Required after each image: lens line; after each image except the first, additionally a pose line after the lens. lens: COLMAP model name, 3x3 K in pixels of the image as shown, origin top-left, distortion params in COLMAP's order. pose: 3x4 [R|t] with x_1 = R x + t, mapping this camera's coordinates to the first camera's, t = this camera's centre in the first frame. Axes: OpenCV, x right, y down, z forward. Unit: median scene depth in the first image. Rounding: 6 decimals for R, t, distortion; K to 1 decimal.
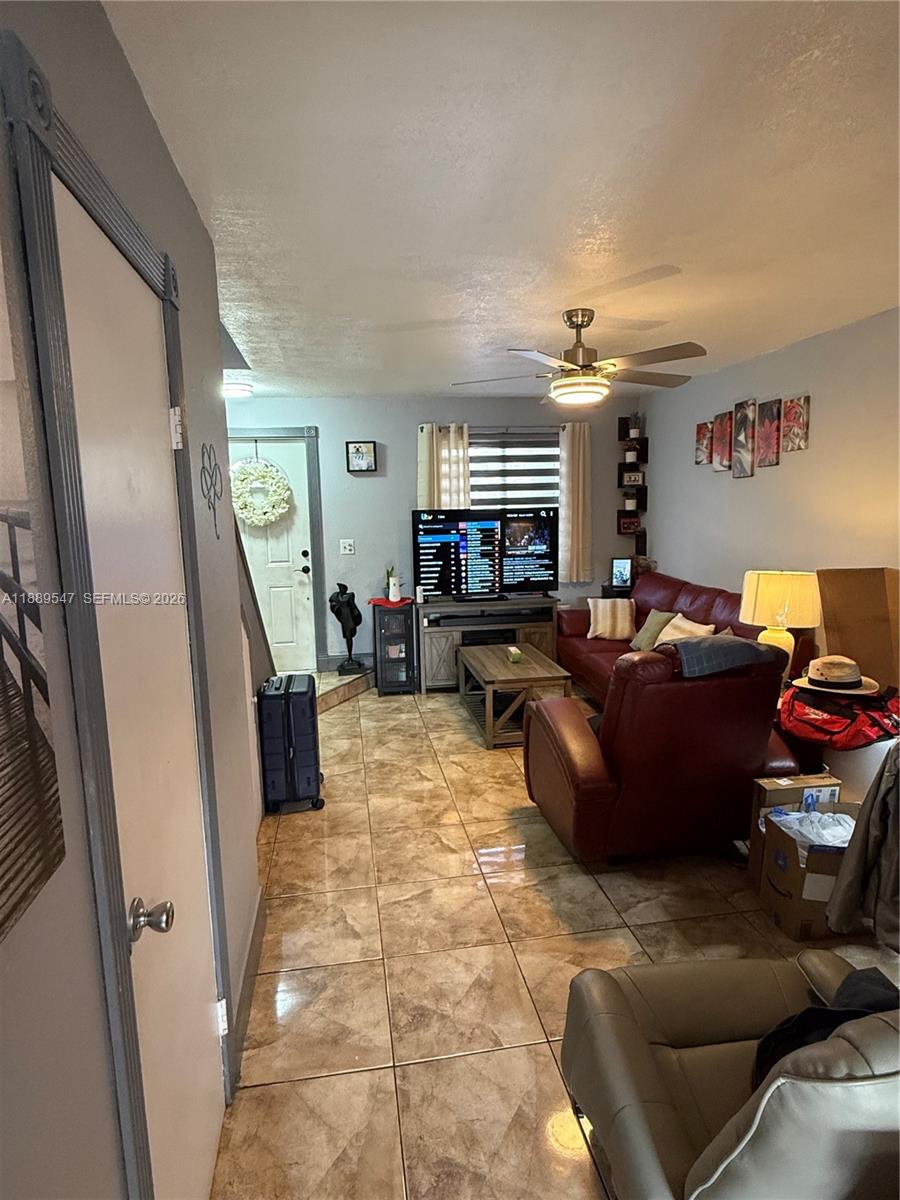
lens RADIAL K [[669.9, 0, 451.7], [0, 669.9, 600.8], [0, 0, 1]] dist [0.002310, 0.001582]
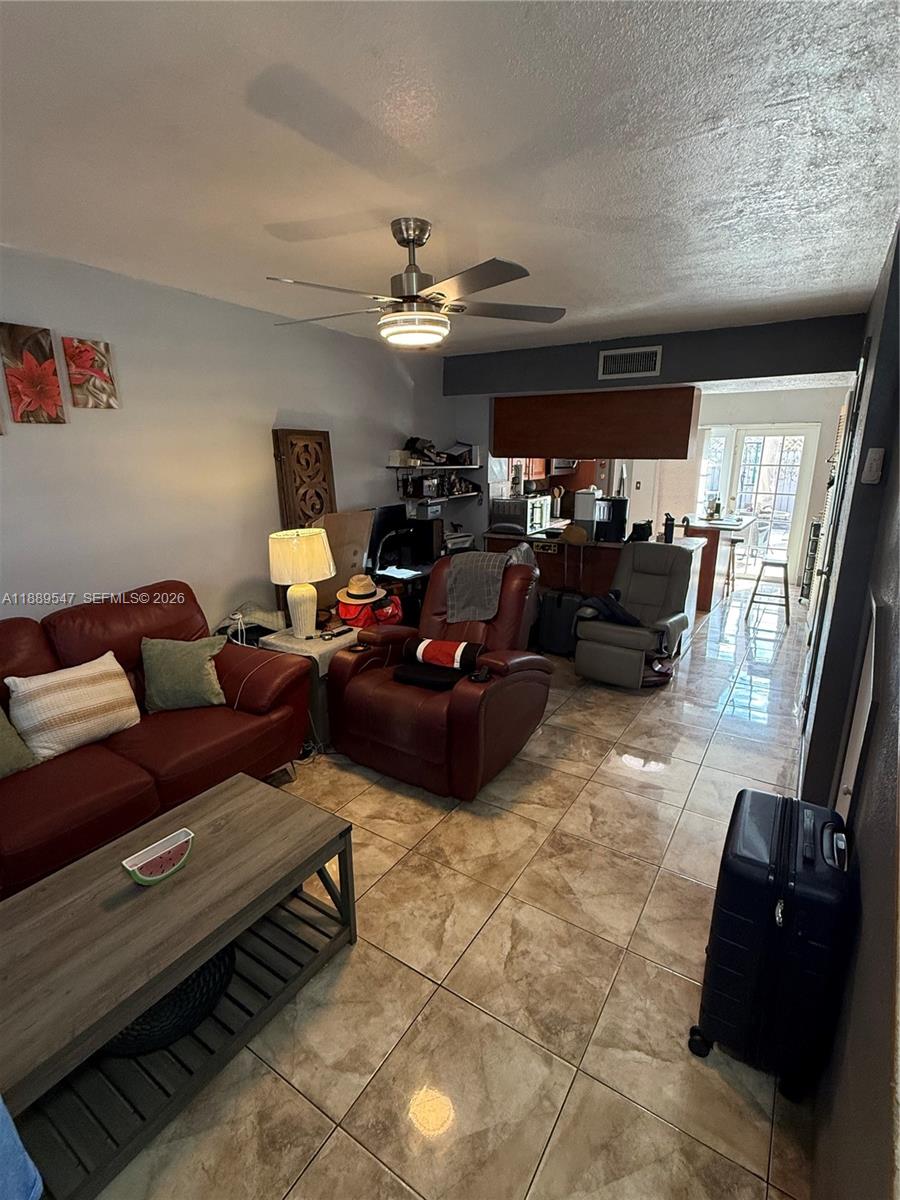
lens RADIAL K [[561.6, 0, 455.4], [0, 561.6, 603.5], [0, 0, 1]] dist [0.001505, 0.000243]
pose [[-0.744368, -0.139796, 0.652973, -0.287147], [0.118648, 0.934595, 0.335344, -0.185476], [-0.657145, 0.327093, -0.679096, 1.286659]]
